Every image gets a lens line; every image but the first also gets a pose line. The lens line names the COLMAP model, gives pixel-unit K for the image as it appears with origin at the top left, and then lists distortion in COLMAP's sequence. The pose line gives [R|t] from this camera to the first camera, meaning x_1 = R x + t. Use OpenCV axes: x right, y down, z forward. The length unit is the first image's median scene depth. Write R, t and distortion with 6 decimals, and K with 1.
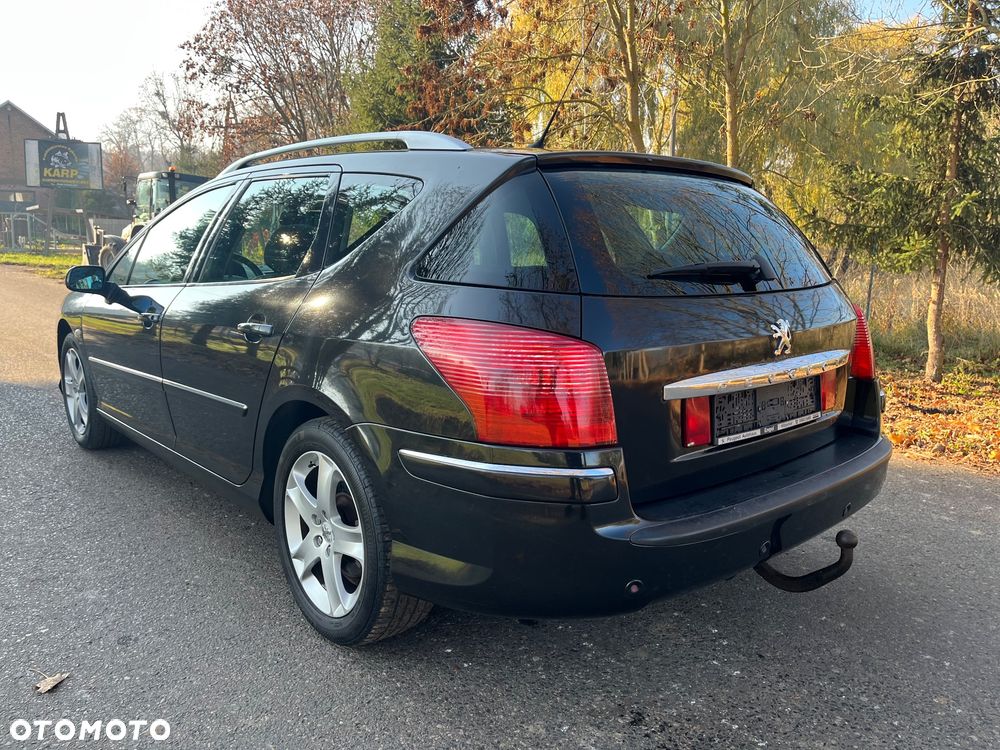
lens RADIAL K [[753.9, 0, 505.0], [0, 753.9, 372.9], [0, 0, 1]] dist [0.093706, -0.135276]
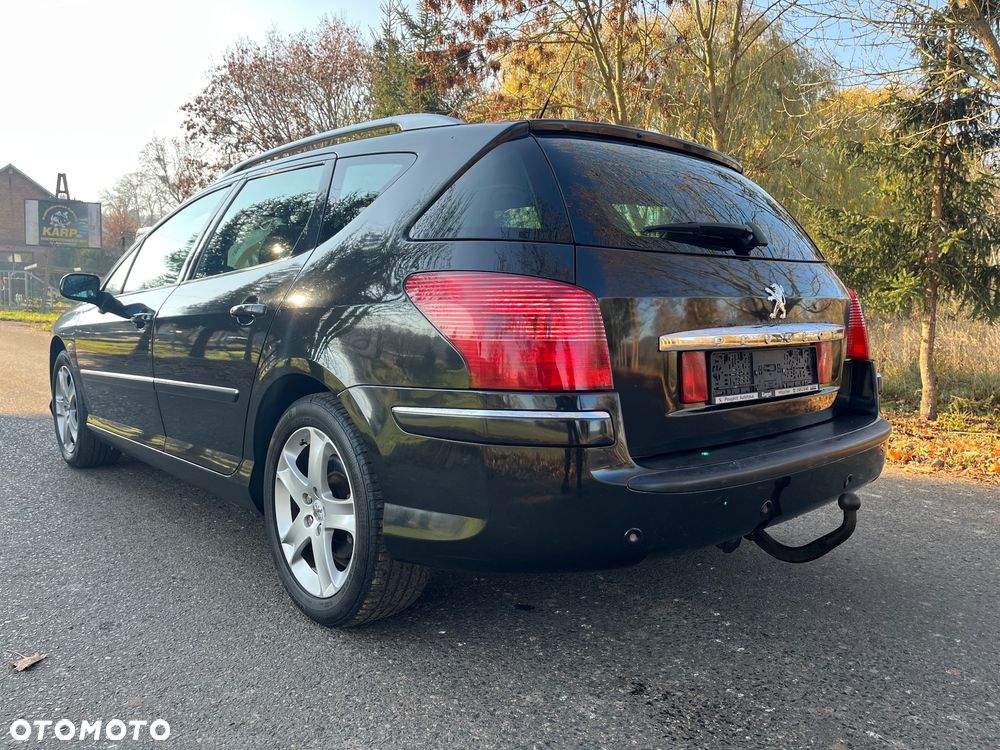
lens RADIAL K [[755.0, 0, 501.2], [0, 755.0, 373.9], [0, 0, 1]] dist [0.083682, -0.120026]
pose [[0.999981, -0.005294, 0.003281, -0.000618], [0.005523, 0.997227, -0.074208, 0.098964], [-0.002879, 0.074225, 0.997237, 0.010873]]
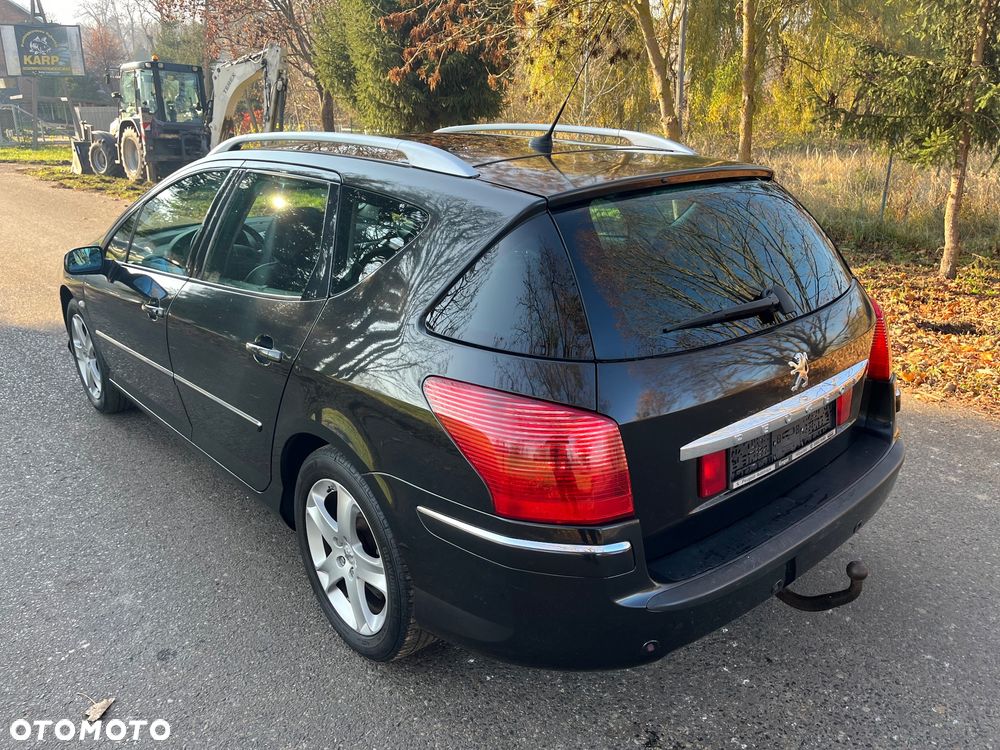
lens RADIAL K [[753.9, 0, 505.0], [0, 753.9, 372.9], [0, 0, 1]] dist [0.093706, -0.135276]
pose [[0.999583, -0.026674, -0.011057, -0.004639], [0.028080, 0.987186, 0.157084, -0.173363], [0.006725, -0.157329, 0.987523, 0.021010]]
